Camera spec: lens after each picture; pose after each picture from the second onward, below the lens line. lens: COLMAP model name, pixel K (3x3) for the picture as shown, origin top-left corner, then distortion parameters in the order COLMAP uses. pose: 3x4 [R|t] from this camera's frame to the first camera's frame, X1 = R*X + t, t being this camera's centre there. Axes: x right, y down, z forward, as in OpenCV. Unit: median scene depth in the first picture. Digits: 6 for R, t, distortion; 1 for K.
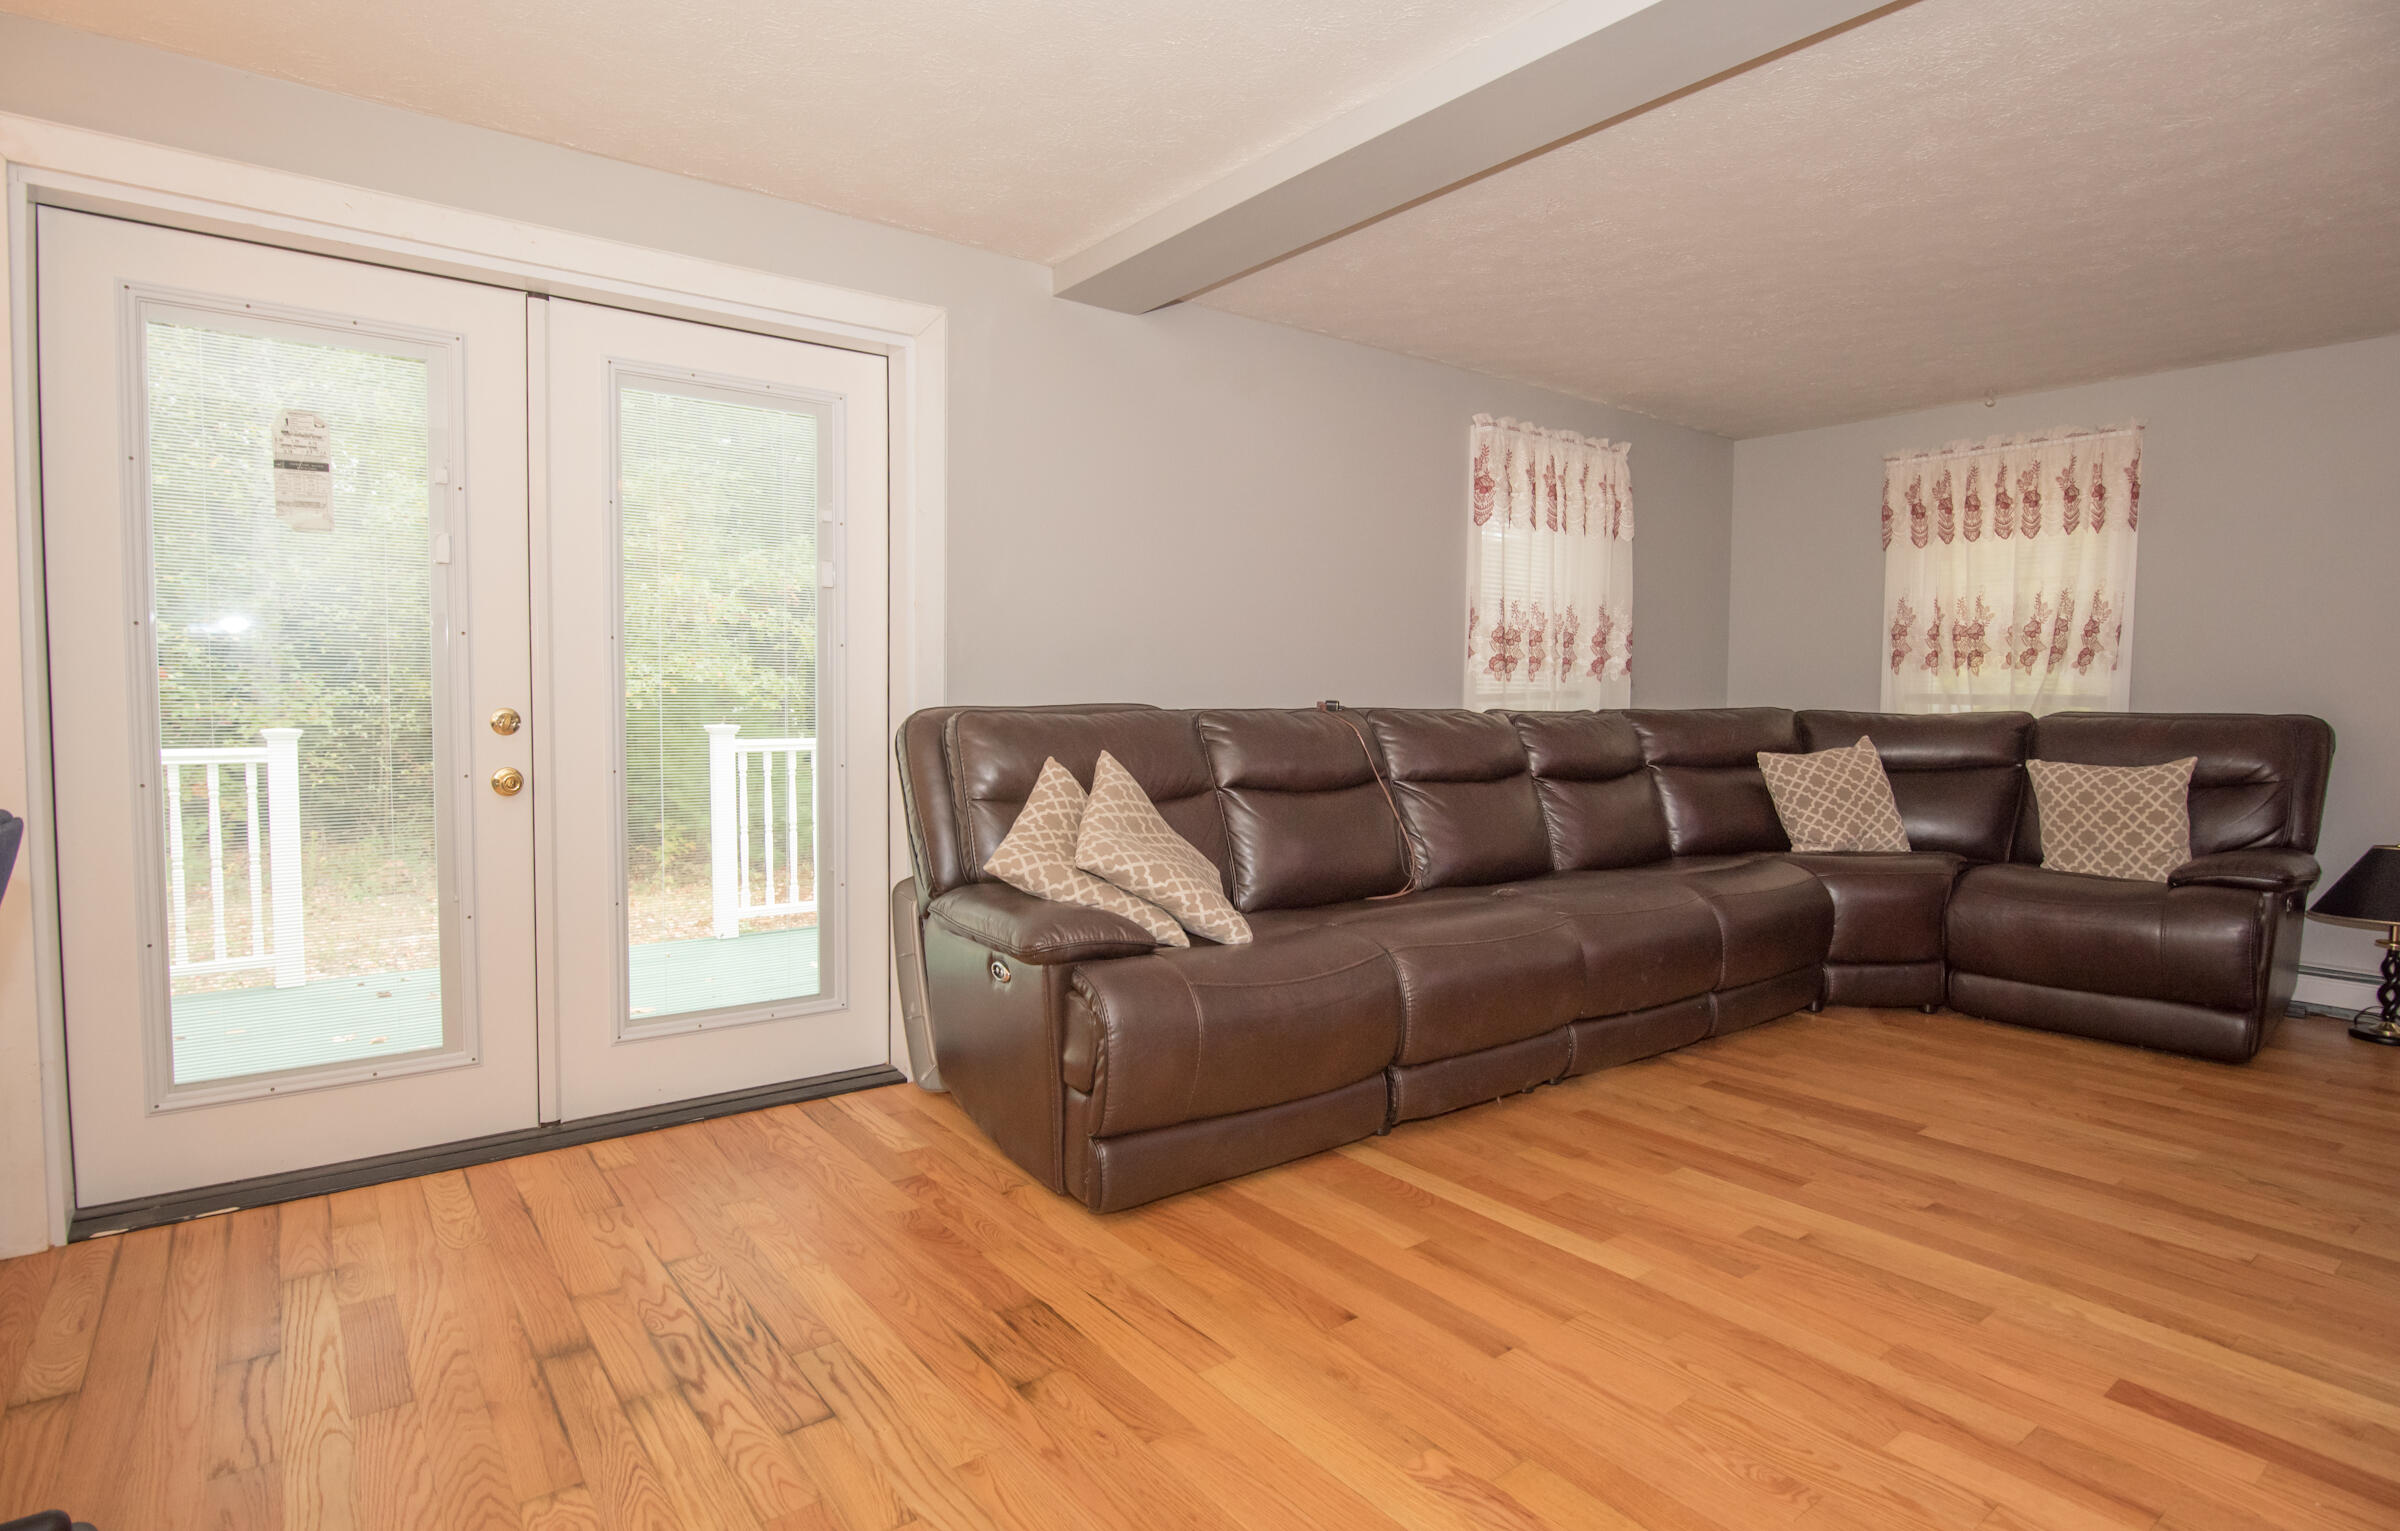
lens RADIAL K [[1244.1, 0, 1200.0], [0, 1244.1, 765.5], [0, 0, 1]] dist [-0.013744, -0.000864]
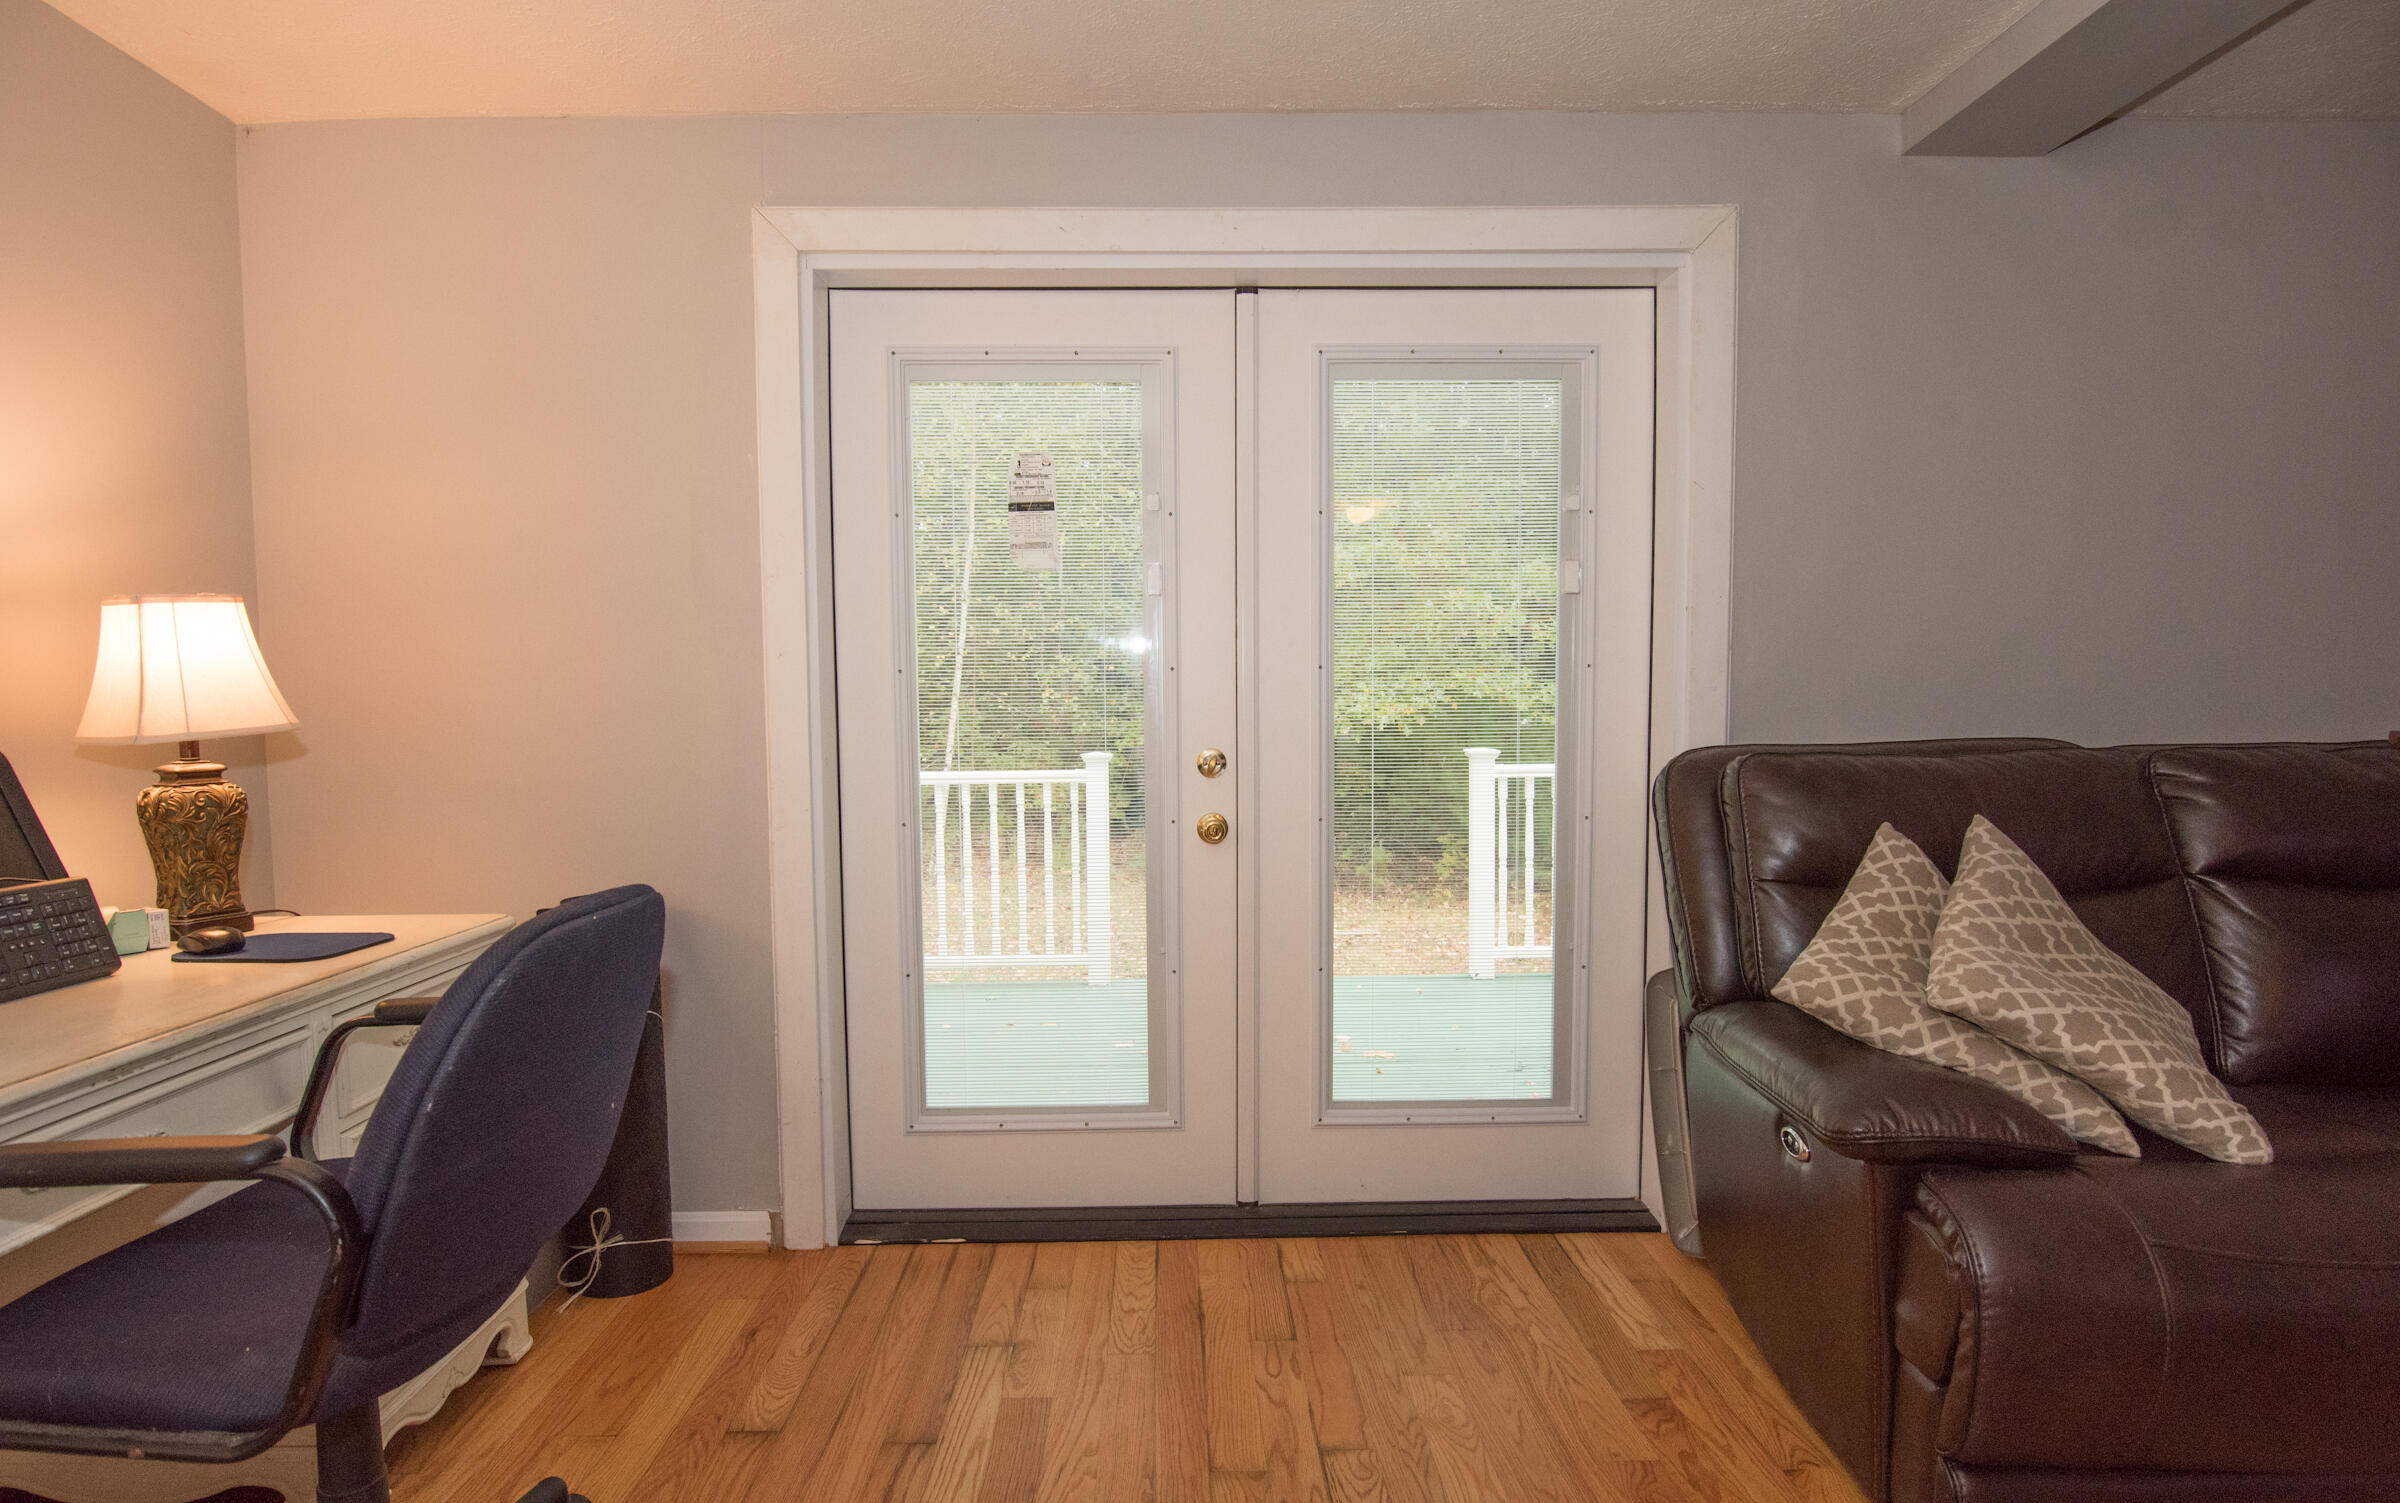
lens RADIAL K [[1201.5, 0, 1192.5], [0, 1201.5, 777.8], [0, 0, 1]] dist [-0.019806, 0.000448]
pose [[0.801066, 0.023079, -0.598131, -0.036954], [-0.017487, 0.999732, 0.015155, -0.036942], [0.598321, -0.001681, 0.801255, 0.269599]]
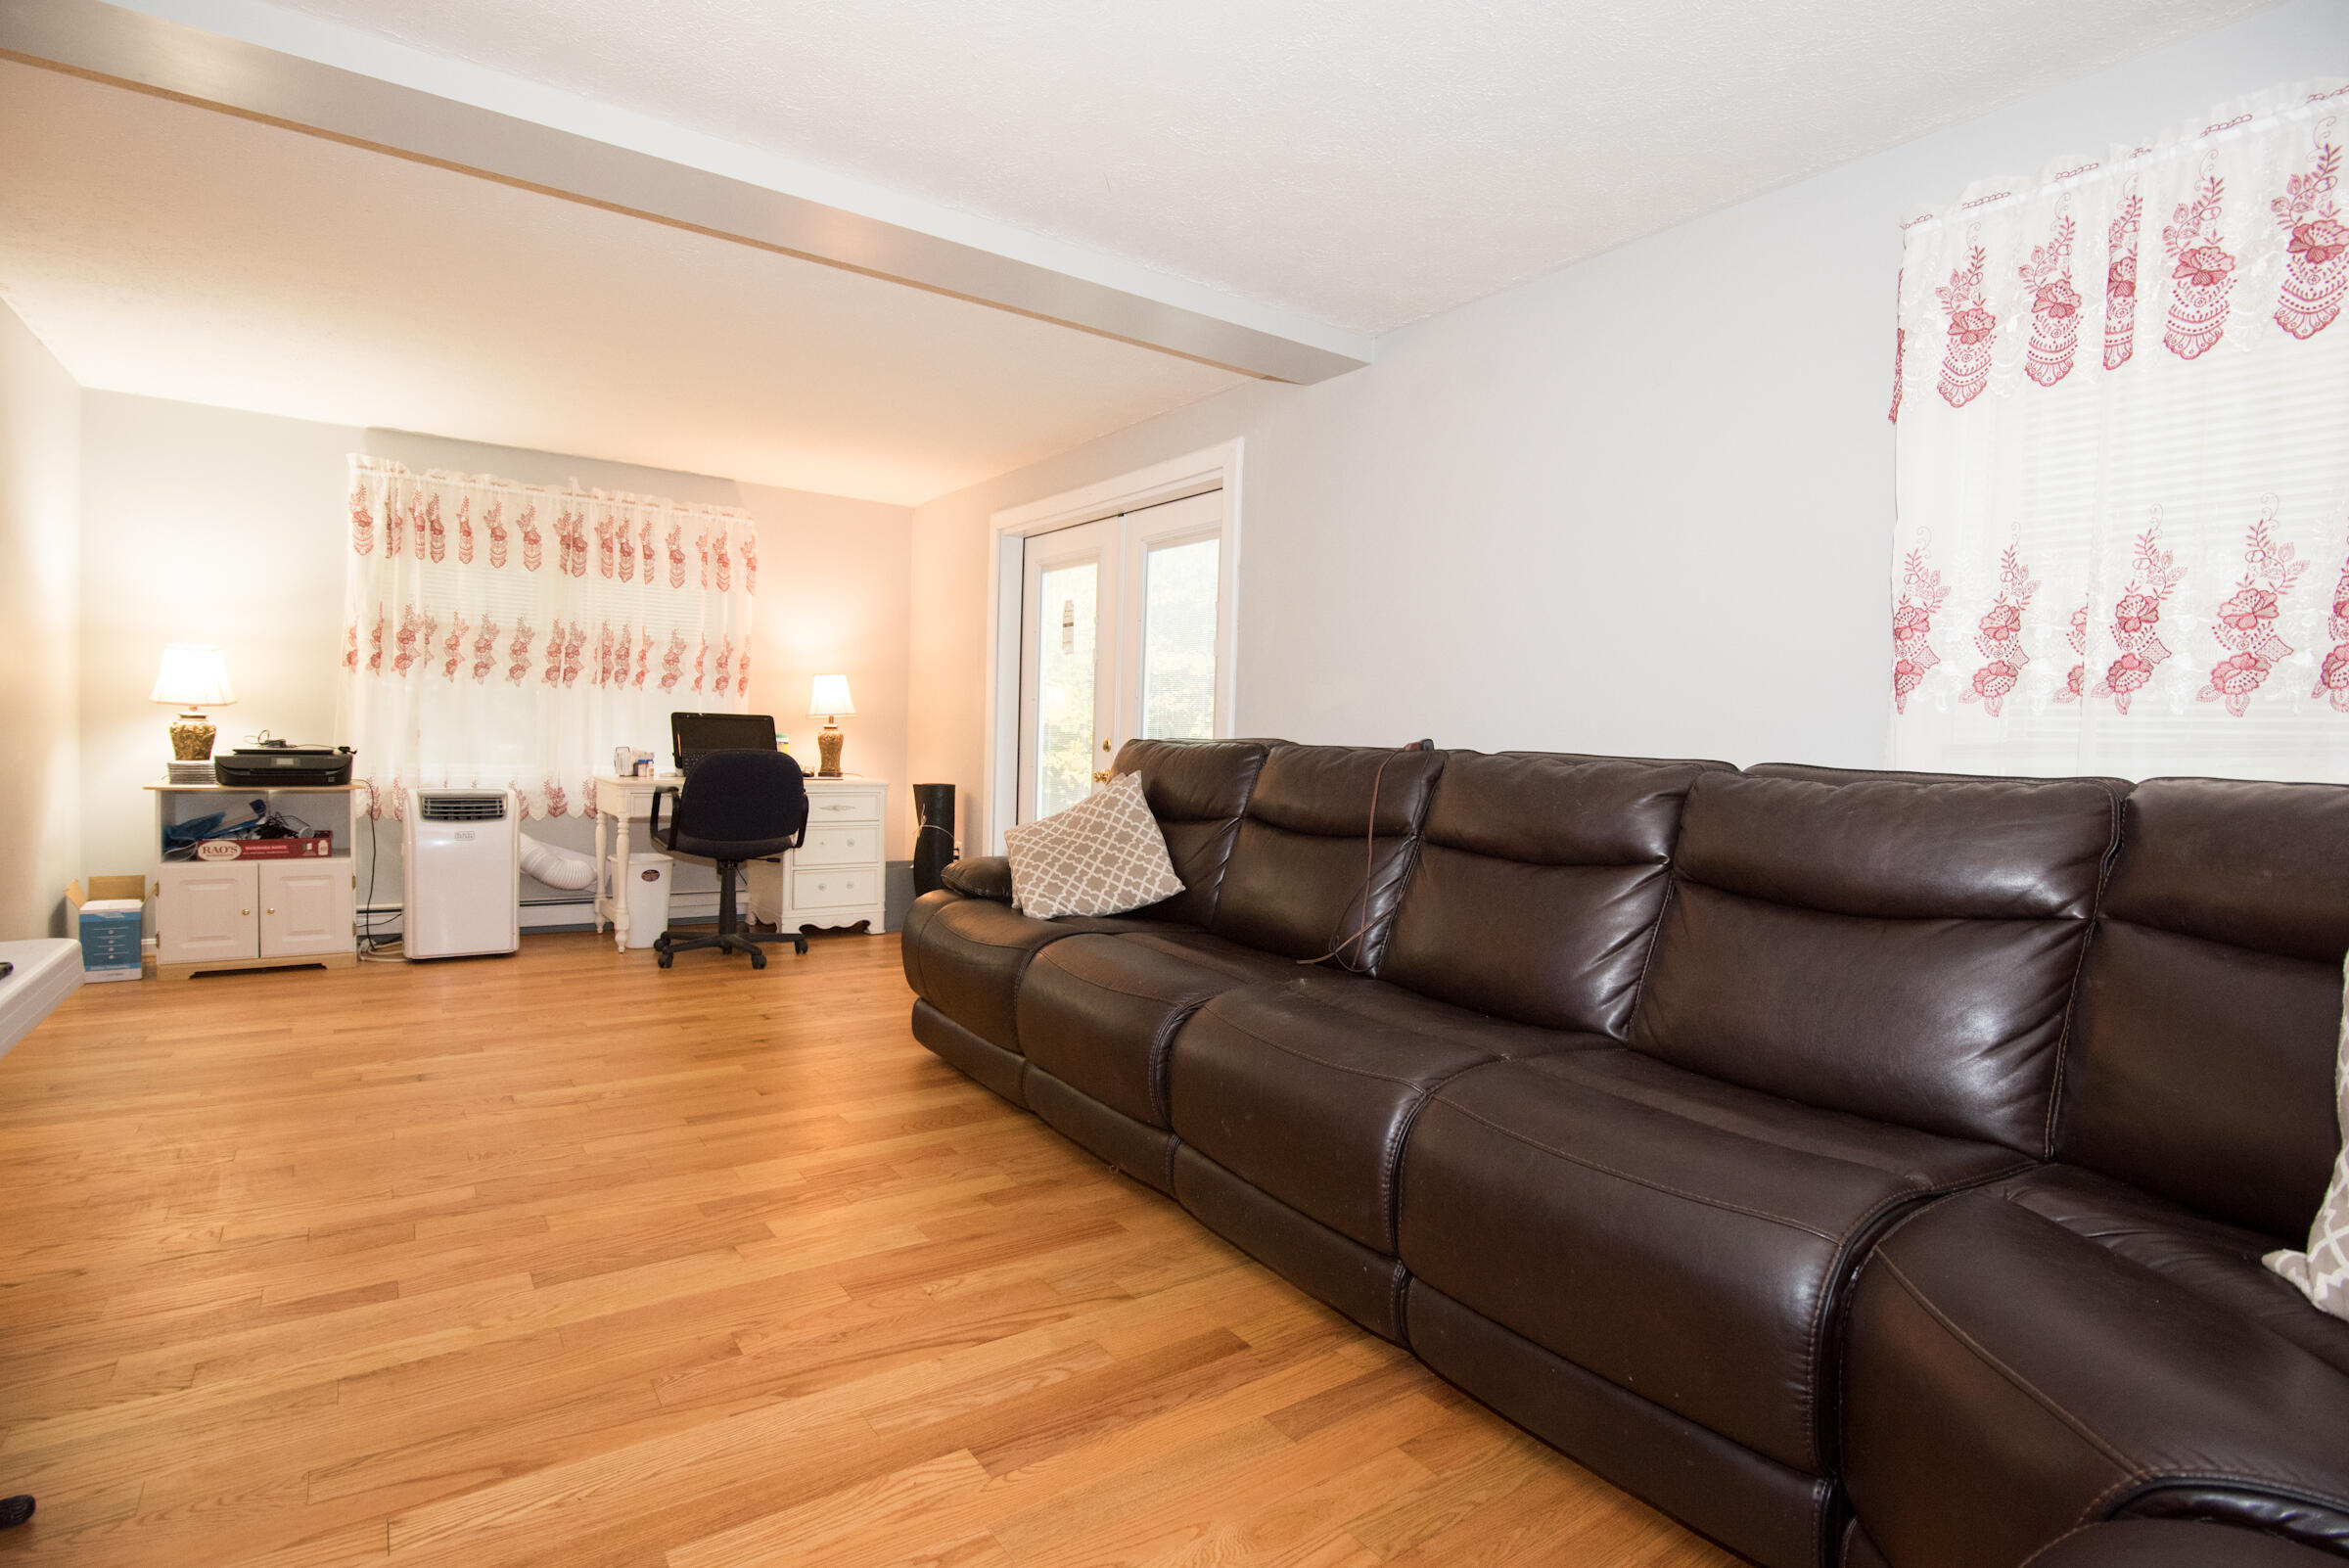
lens RADIAL K [[1146.1, 0, 1169.2], [0, 1146.1, 780.5], [0, 0, 1]] dist [-0.020071, -0.000080]
pose [[-0.053275, 0.036969, -0.997895, 1.166892], [-0.080049, 0.995940, 0.041170, -0.056648], [0.995366, 0.082074, -0.050100, 1.155112]]
